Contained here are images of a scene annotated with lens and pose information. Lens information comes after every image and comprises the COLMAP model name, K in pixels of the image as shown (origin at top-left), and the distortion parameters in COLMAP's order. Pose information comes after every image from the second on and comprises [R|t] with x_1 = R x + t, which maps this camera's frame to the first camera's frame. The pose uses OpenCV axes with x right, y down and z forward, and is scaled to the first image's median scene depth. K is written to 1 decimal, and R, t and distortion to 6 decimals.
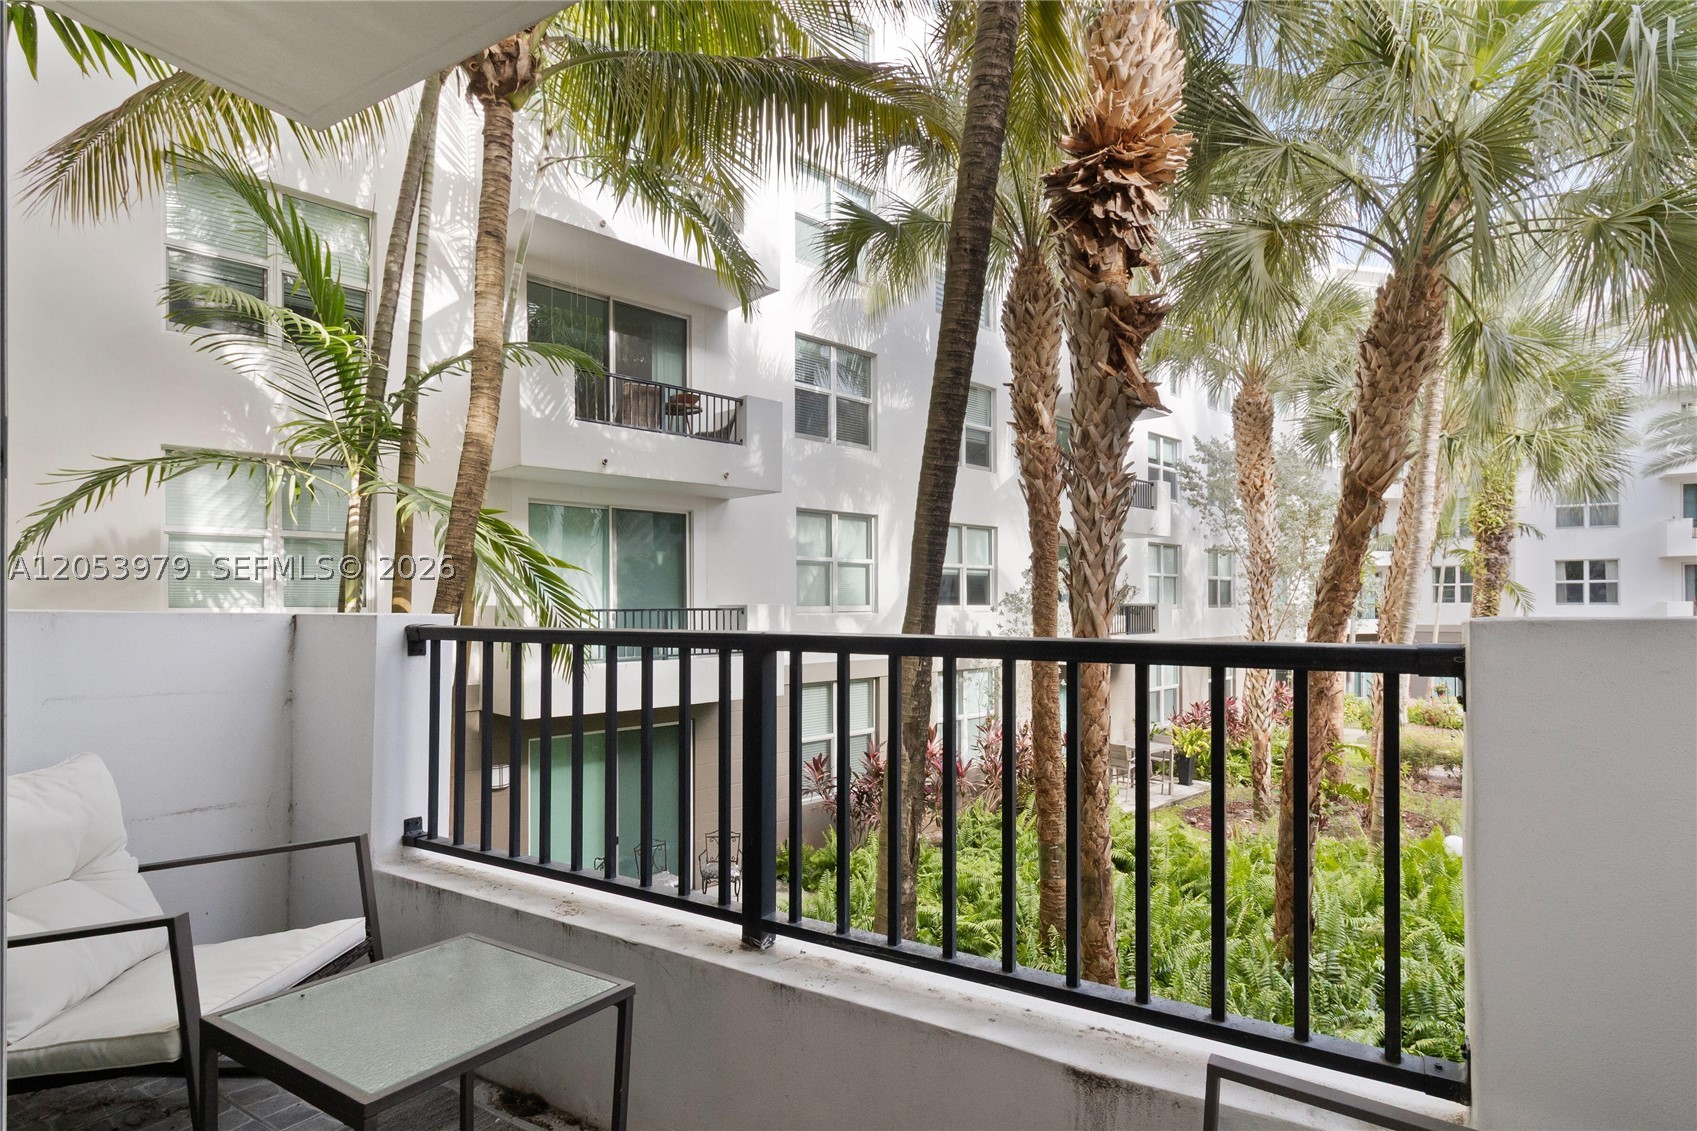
lens RADIAL K [[884.1, 0, 866.2], [0, 884.1, 618.7], [0, 0, 1]] dist [0.004343, 0.001117]
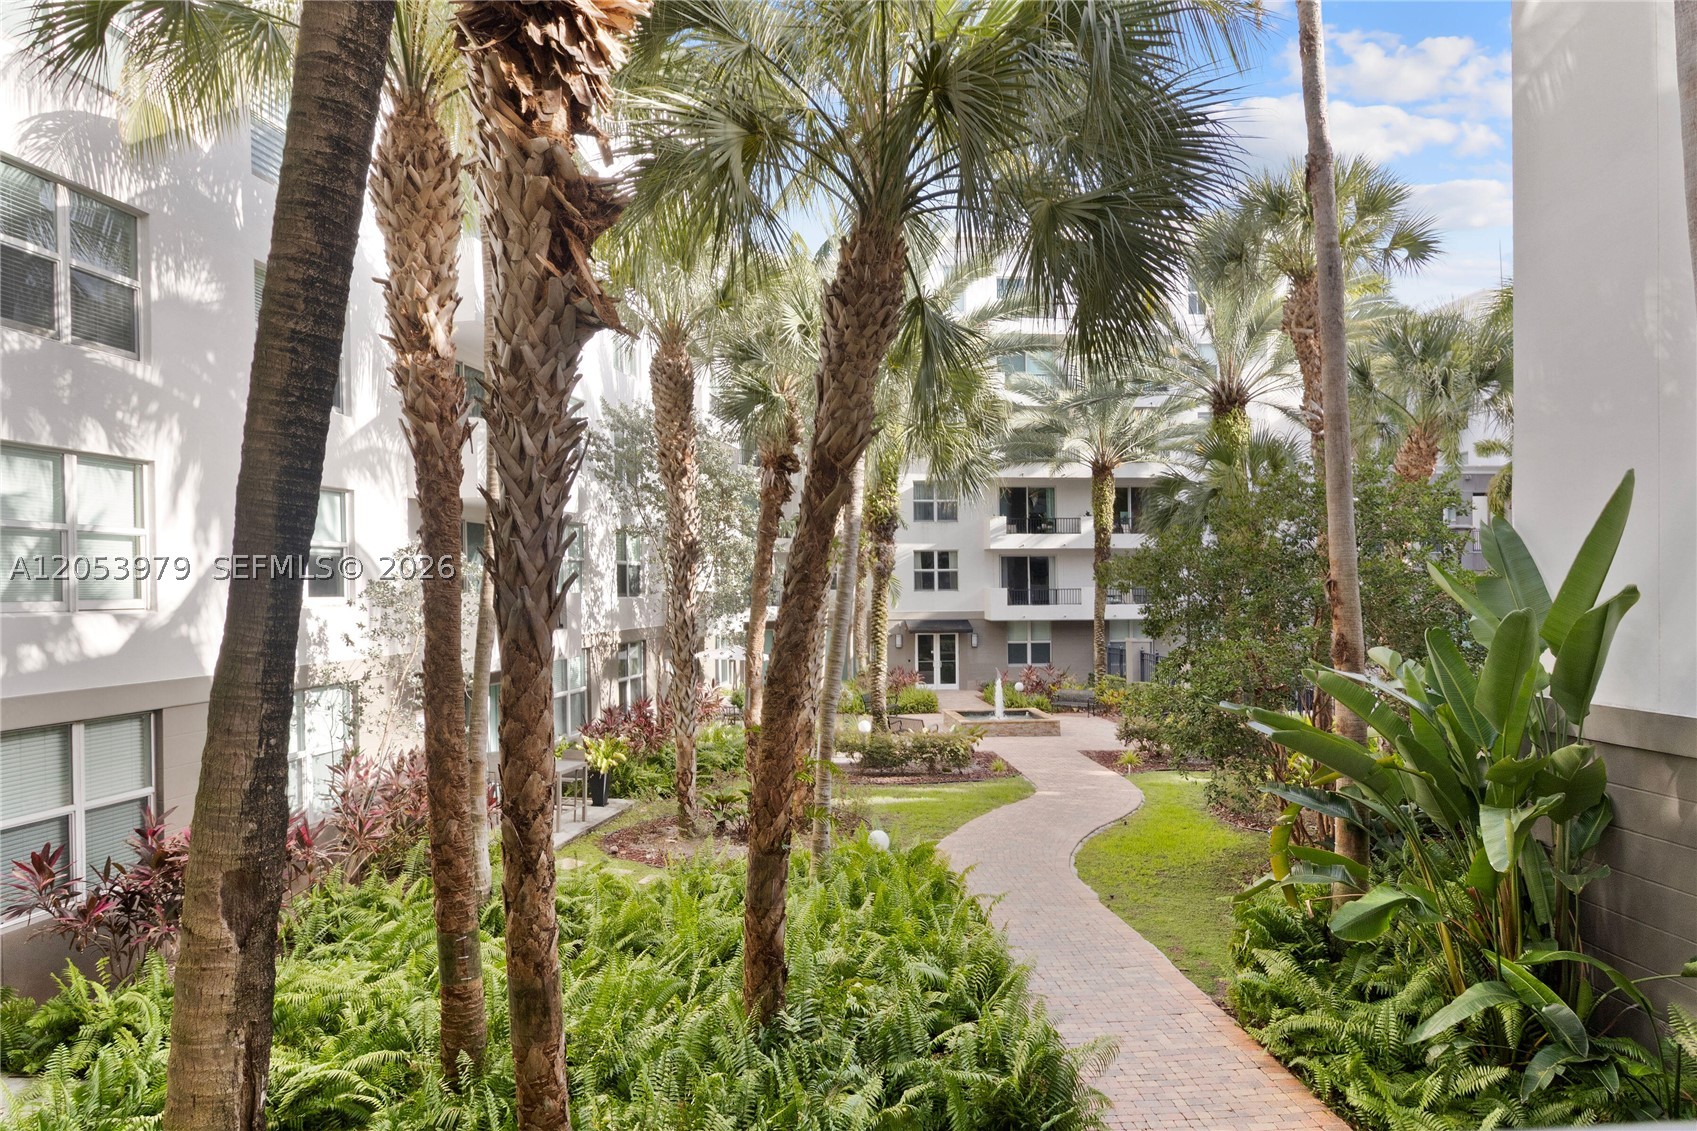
lens RADIAL K [[995.3, 0, 844.9], [0, 995.3, 606.6], [0, 0, 1]] dist [0.000763, 0.001752]
pose [[0.815861, -0.013661, 0.578087, 0.003267], [0.013827, 0.999896, 0.004114, -0.008909], [-0.578083, 0.004637, 0.815965, 0.158224]]
